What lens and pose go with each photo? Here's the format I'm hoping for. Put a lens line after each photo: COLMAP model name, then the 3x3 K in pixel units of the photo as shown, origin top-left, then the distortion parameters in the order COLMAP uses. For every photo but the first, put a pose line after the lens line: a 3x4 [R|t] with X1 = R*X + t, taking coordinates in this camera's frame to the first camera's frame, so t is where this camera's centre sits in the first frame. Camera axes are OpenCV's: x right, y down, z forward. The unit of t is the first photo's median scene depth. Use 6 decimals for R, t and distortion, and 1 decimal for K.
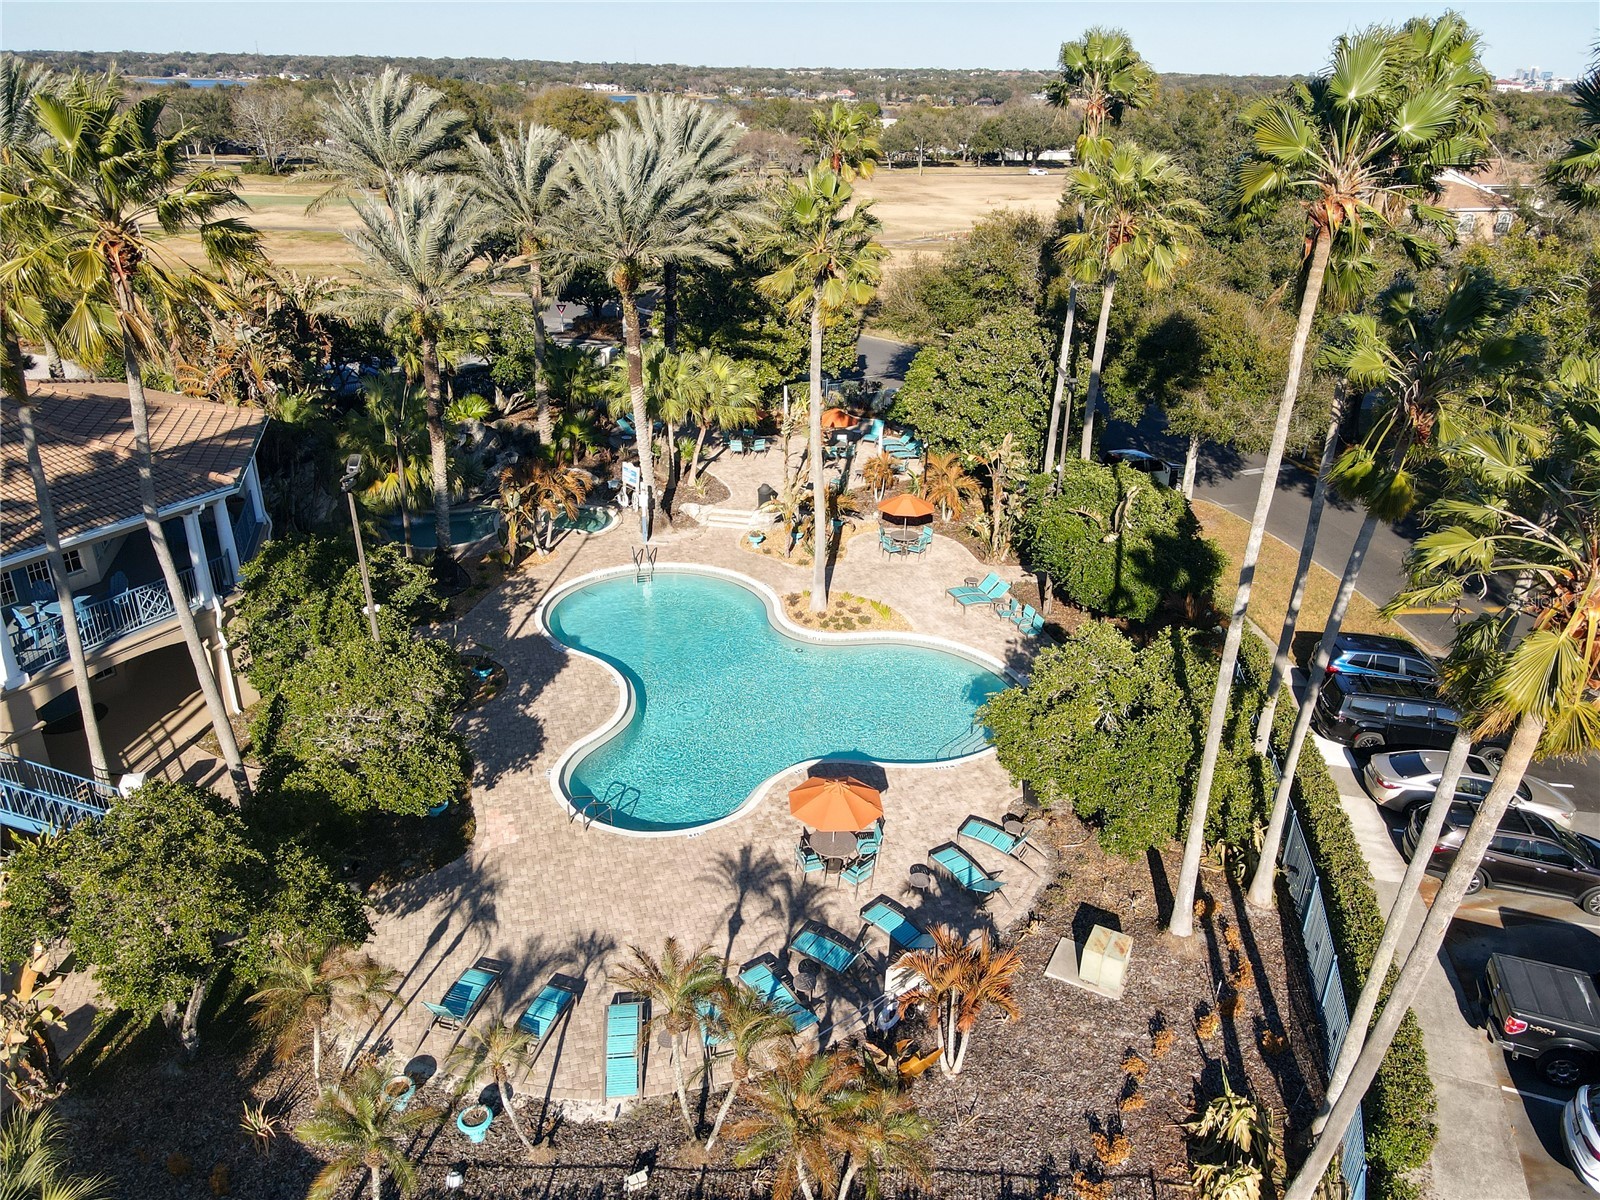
lens RADIAL K [[1183.7, 0, 800.3], [0, 1183.7, 601.8], [0, 0, 1]] dist [0.050159, 0.001800]
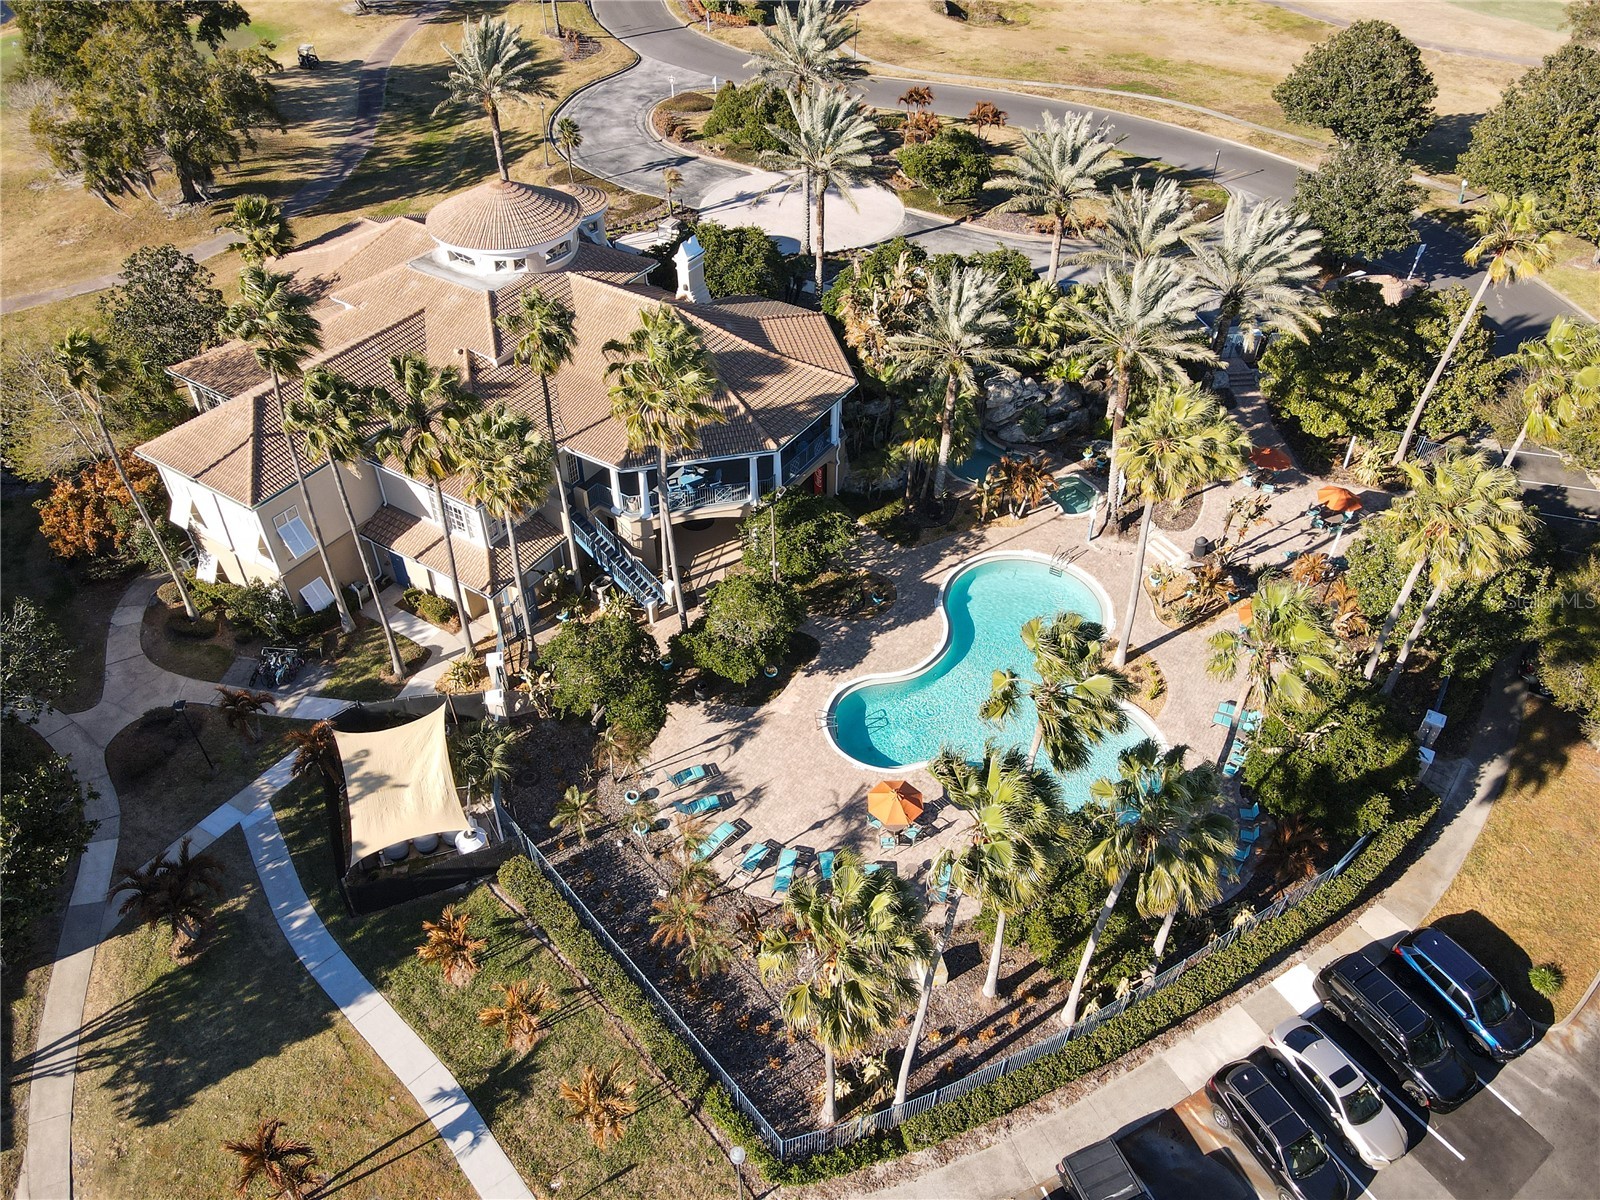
lens RADIAL K [[1183.7, 0, 800.5], [0, 1183.7, 598.7], [0, 0, 1]] dist [0.050159, 0.001800]
pose [[0.655951, 0.493890, -0.570789, 0.661629], [-0.316252, 0.866465, 0.386295, -0.603569], [0.685356, -0.072877, 0.724553, -0.257371]]
